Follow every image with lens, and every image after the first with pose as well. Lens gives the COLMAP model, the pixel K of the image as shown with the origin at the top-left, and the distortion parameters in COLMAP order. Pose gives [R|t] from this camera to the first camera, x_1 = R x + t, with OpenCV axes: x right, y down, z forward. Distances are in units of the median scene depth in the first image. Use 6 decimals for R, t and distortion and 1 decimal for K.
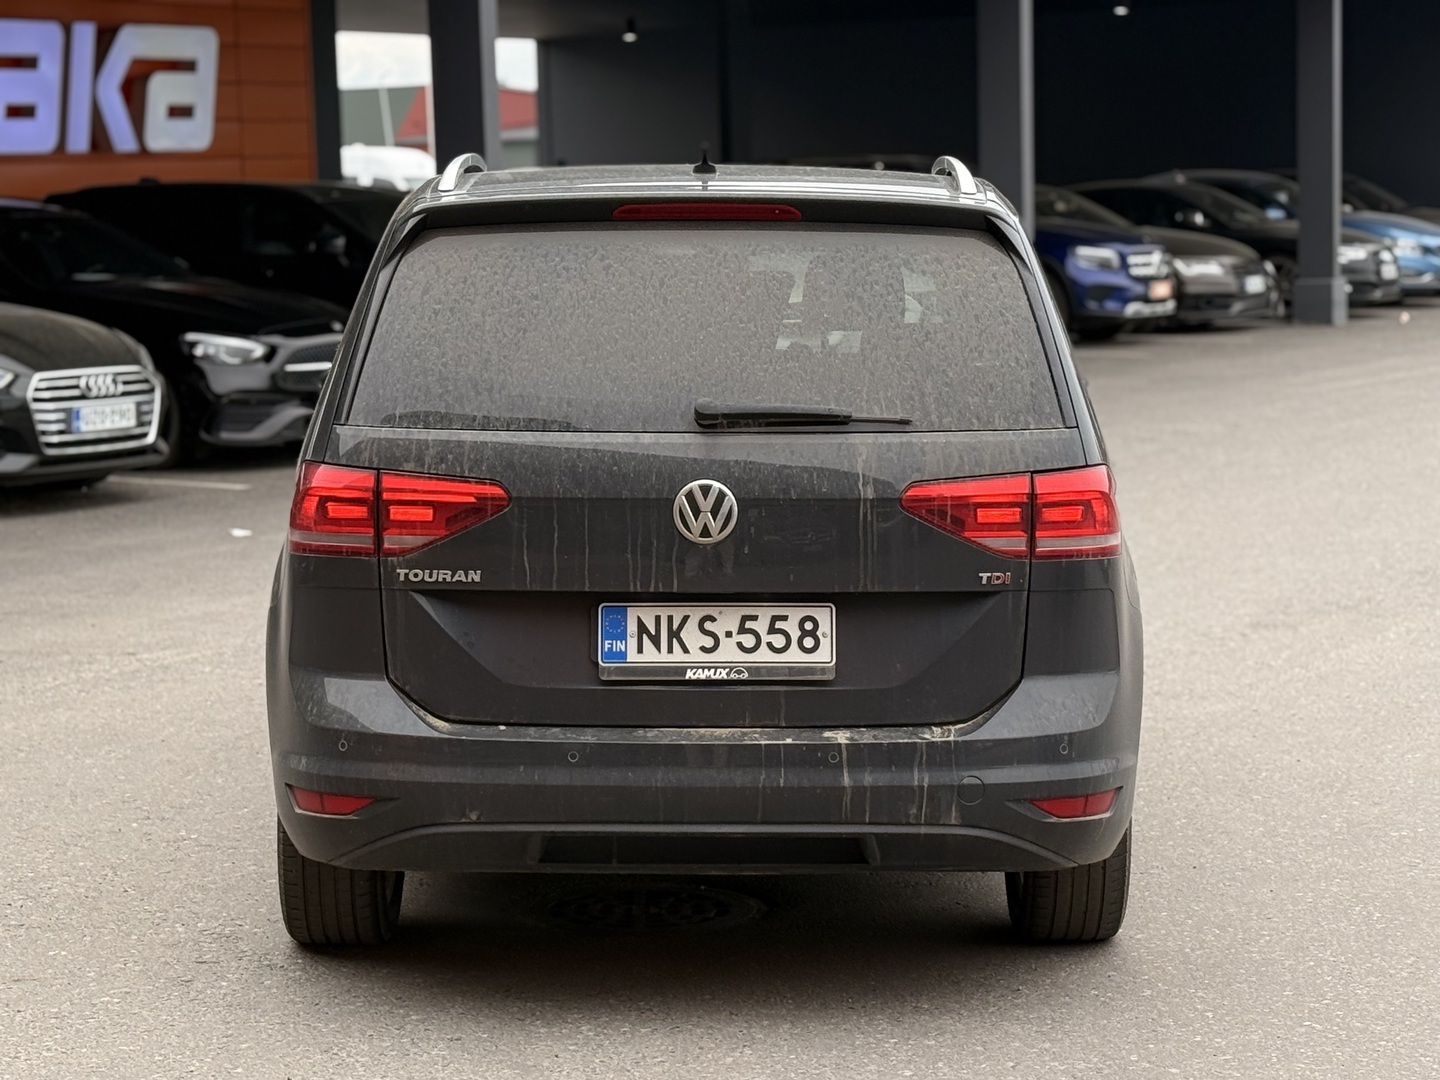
lens RADIAL K [[3252.4, 0, 721.2], [0, 3252.4, 539.3], [0, 0, 1]] dist [0.154257, 0.000000]
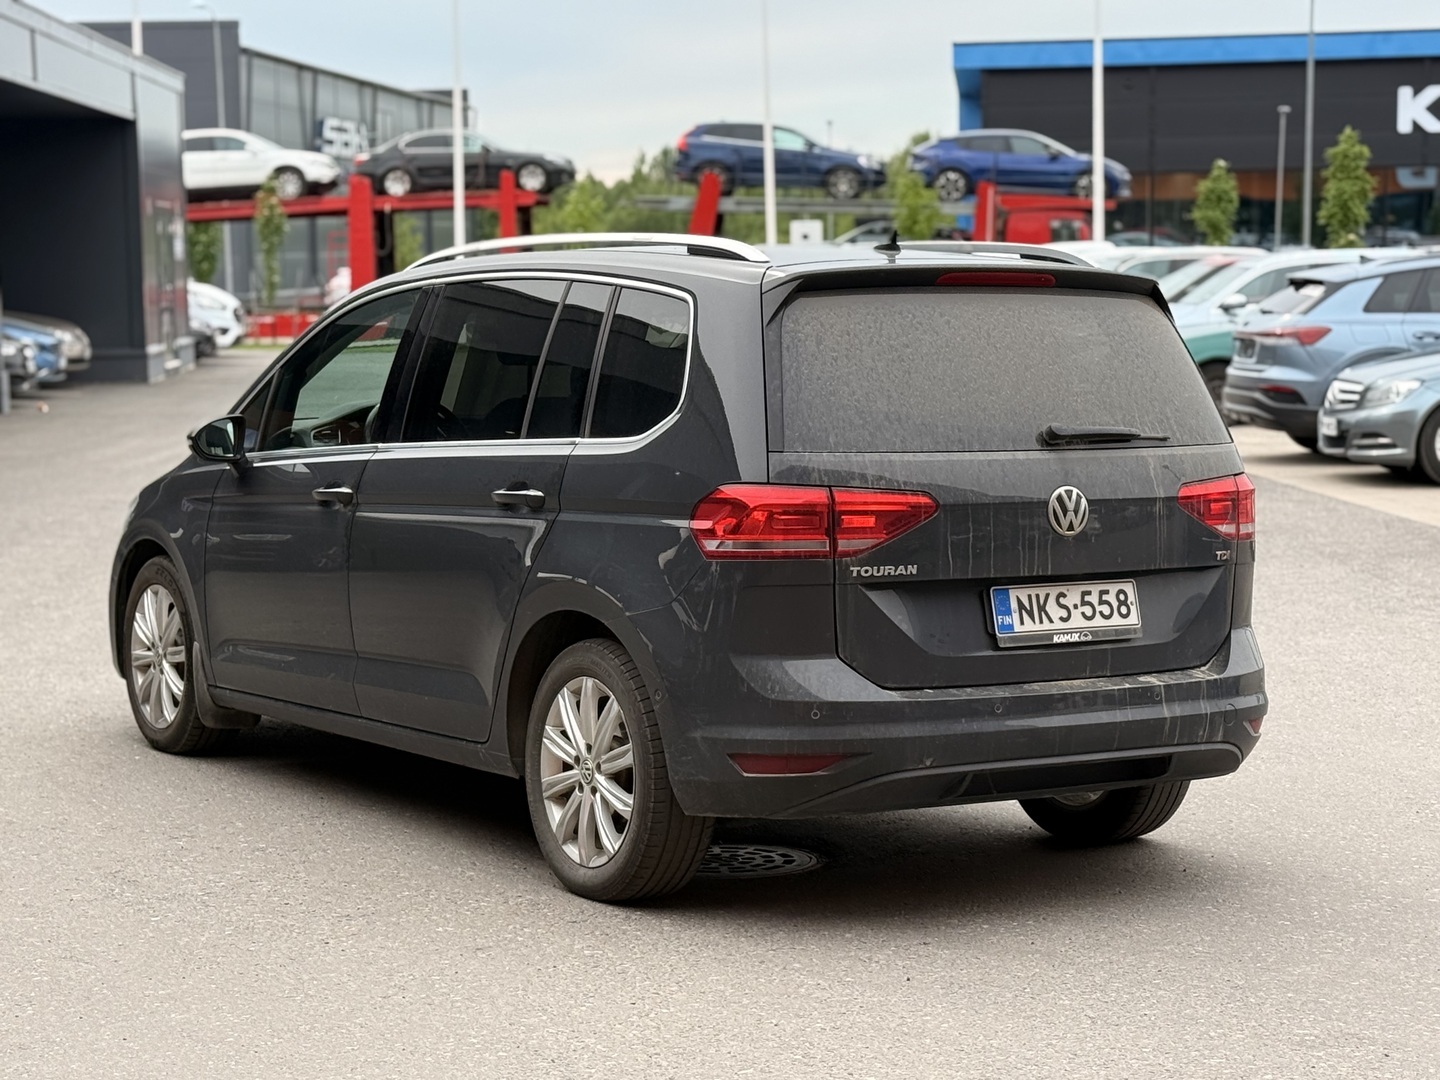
lens RADIAL K [[3061.6, 0, 719.1], [0, 3061.6, 546.6], [0, 0, 1]] dist [0.015918, 0.000000]
pose [[0.845482, -0.038131, 0.532642, -0.757017], [0.052144, 0.998576, -0.011285, 0.011900], [-0.531453, 0.037316, 0.846266, 0.052112]]
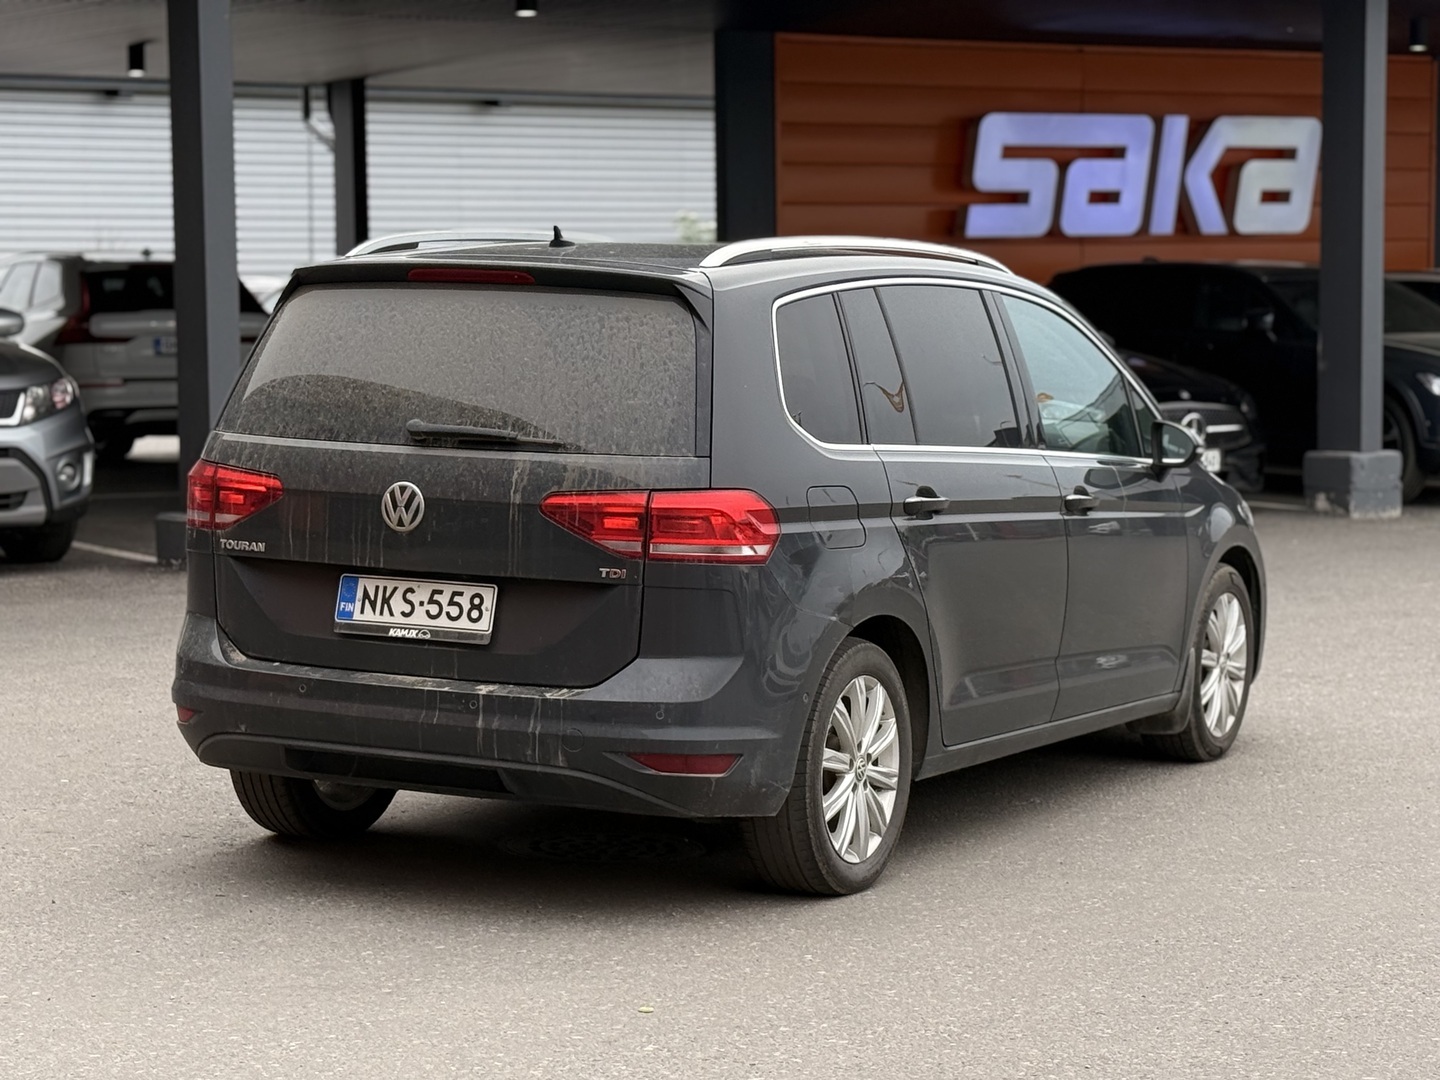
lens RADIAL K [[3252.4, 0, 720.6], [0, 3252.4, 529.7], [0, 0, 1]] dist [0.154257, 0.000000]
pose [[0.887631, 0.055180, -0.457238, 0.691016], [-0.067953, 0.997622, -0.011522, 0.006938], [0.455515, 0.041298, 0.889270, -0.089248]]
